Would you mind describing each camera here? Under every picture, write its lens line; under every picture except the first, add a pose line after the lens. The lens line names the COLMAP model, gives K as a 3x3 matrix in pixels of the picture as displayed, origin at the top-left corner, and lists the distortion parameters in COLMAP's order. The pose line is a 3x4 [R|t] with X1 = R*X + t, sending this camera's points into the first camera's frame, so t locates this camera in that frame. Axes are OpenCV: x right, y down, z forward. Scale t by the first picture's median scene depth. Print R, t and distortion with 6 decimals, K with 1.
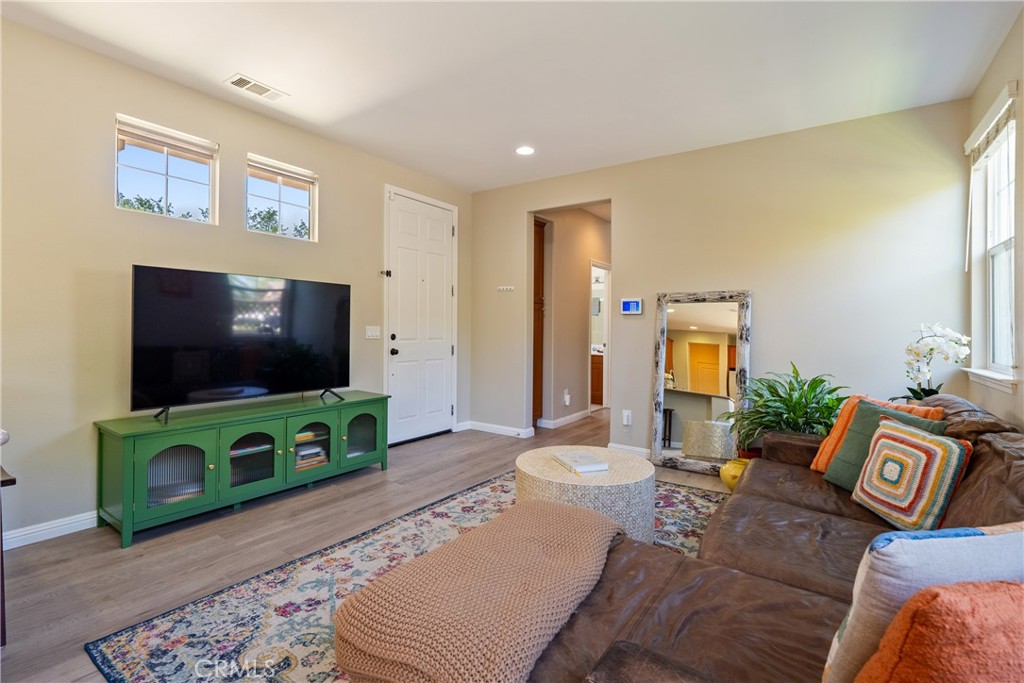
lens RADIAL K [[464.4, 0, 504.4], [0, 464.4, 320.9], [0, 0, 1]] dist [-0.008590, 0.003909]
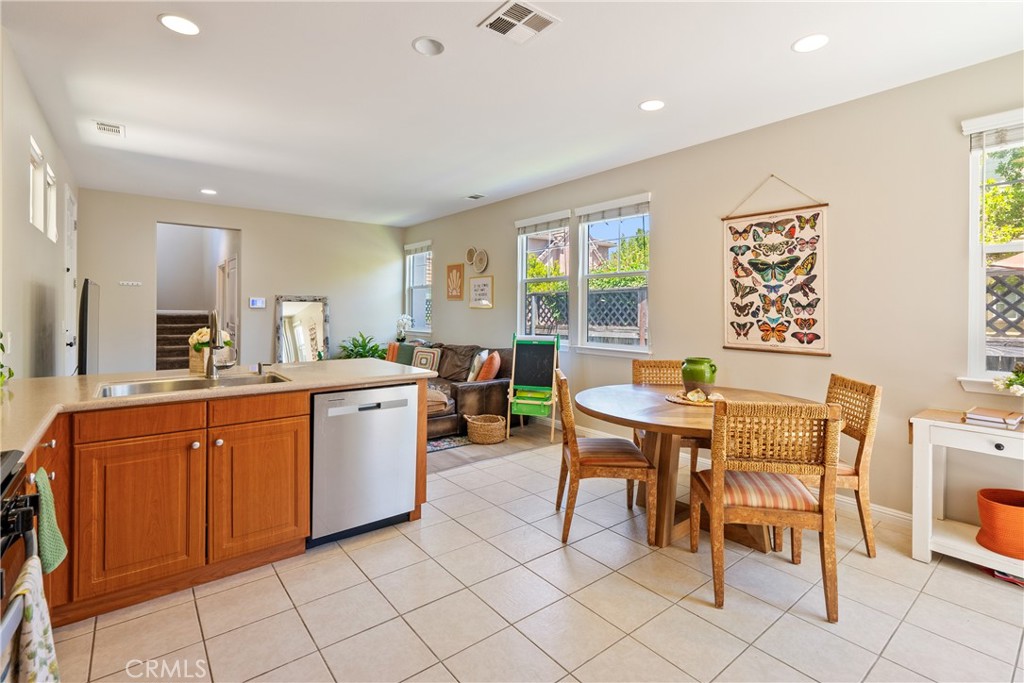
lens RADIAL K [[464.4, 0, 522.8], [0, 464.4, 310.0], [0, 0, 1]] dist [-0.008590, 0.003909]
pose [[0.262064, -0.010503, 0.964993, -1.381210], [-0.020273, 0.999660, 0.016386, -0.069437], [-0.964838, -0.023858, 0.261762, -0.365890]]
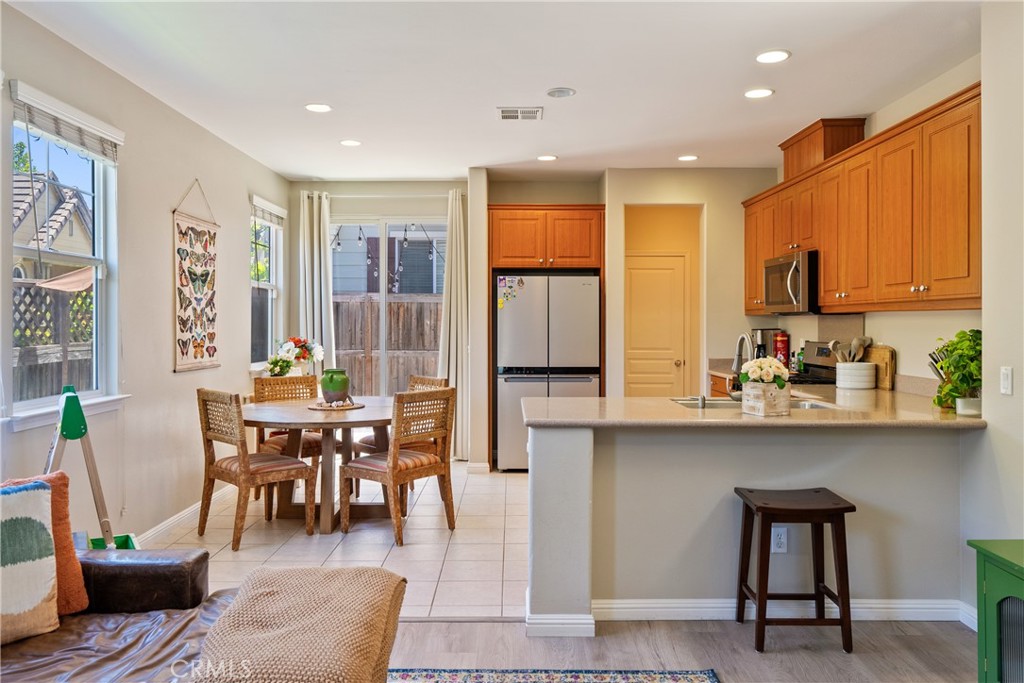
lens RADIAL K [[767.5, 0, 496.5], [0, 767.5, 313.2], [0, 0, 1]] dist [0.004854, 0.000930]
pose [[-0.828678, -0.018509, -0.559419, 0.272674], [-0.001508, 0.999523, -0.030837, -0.036082], [0.559724, -0.024711, -0.828311, 1.162641]]
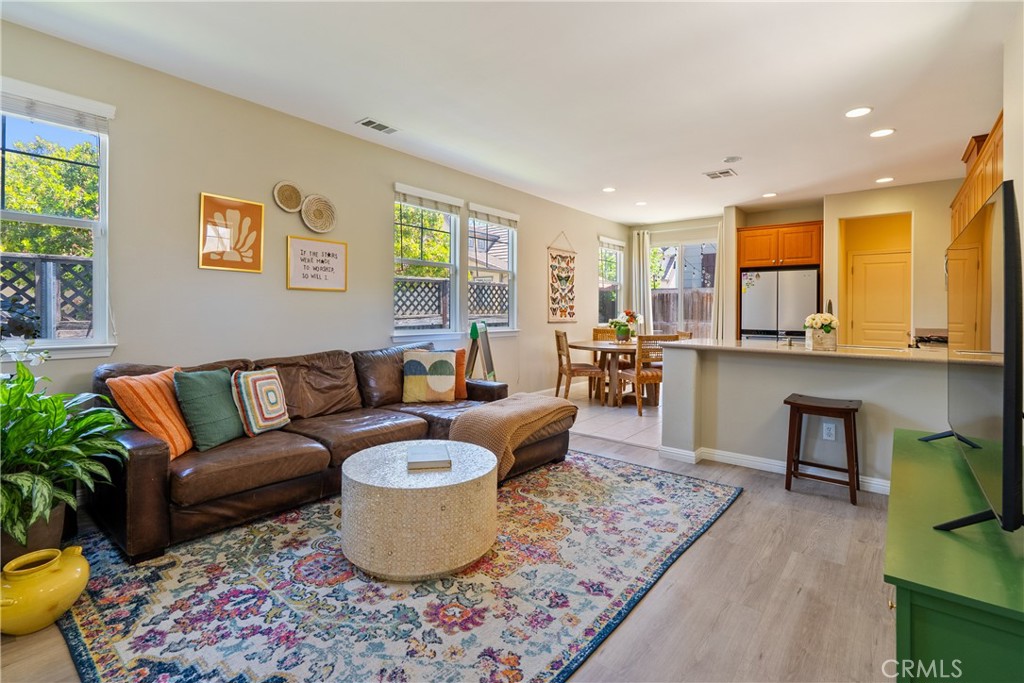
lens RADIAL K [[464.4, 0, 494.9], [0, 464.4, 305.5], [0, 0, 1]] dist [-0.008590, 0.003909]
pose [[-0.994485, -0.022402, 0.102457, -0.045775], [-0.024947, 0.999410, -0.023628, 0.017737], [-0.101867, -0.026053, -0.994457, 1.561495]]
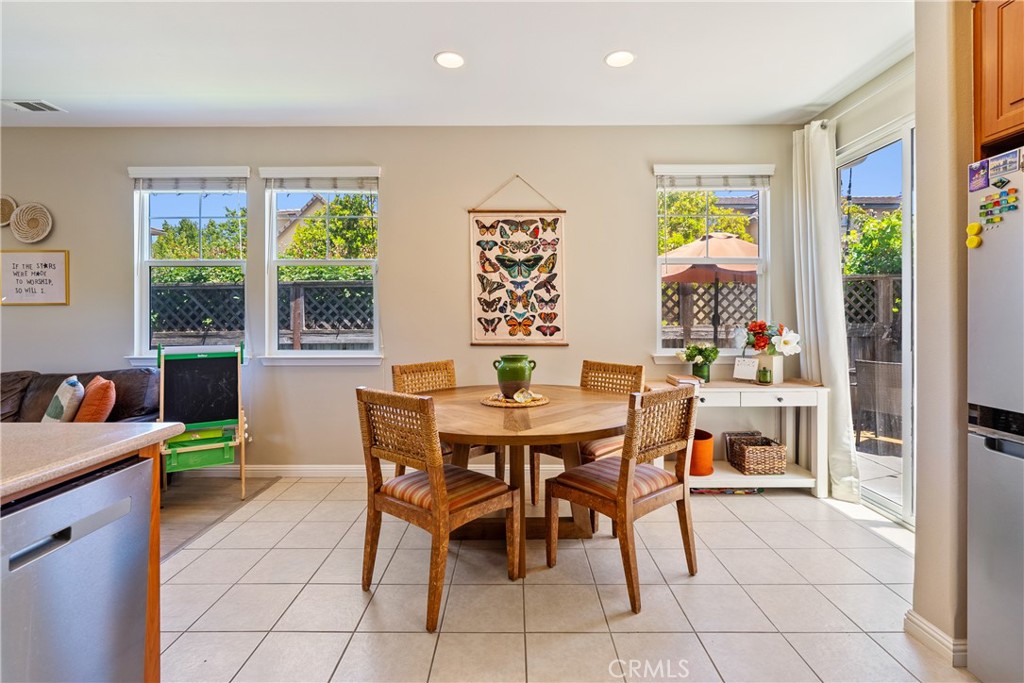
lens RADIAL K [[464.4, 0, 510.2], [0, 464.4, 314.3], [0, 0, 1]] dist [-0.008590, 0.003909]
pose [[-0.568818, -0.010426, 0.822397, -1.091303], [-0.018670, 0.999826, -0.000238, -0.039954], [-0.822251, -0.015490, -0.568914, 0.028818]]
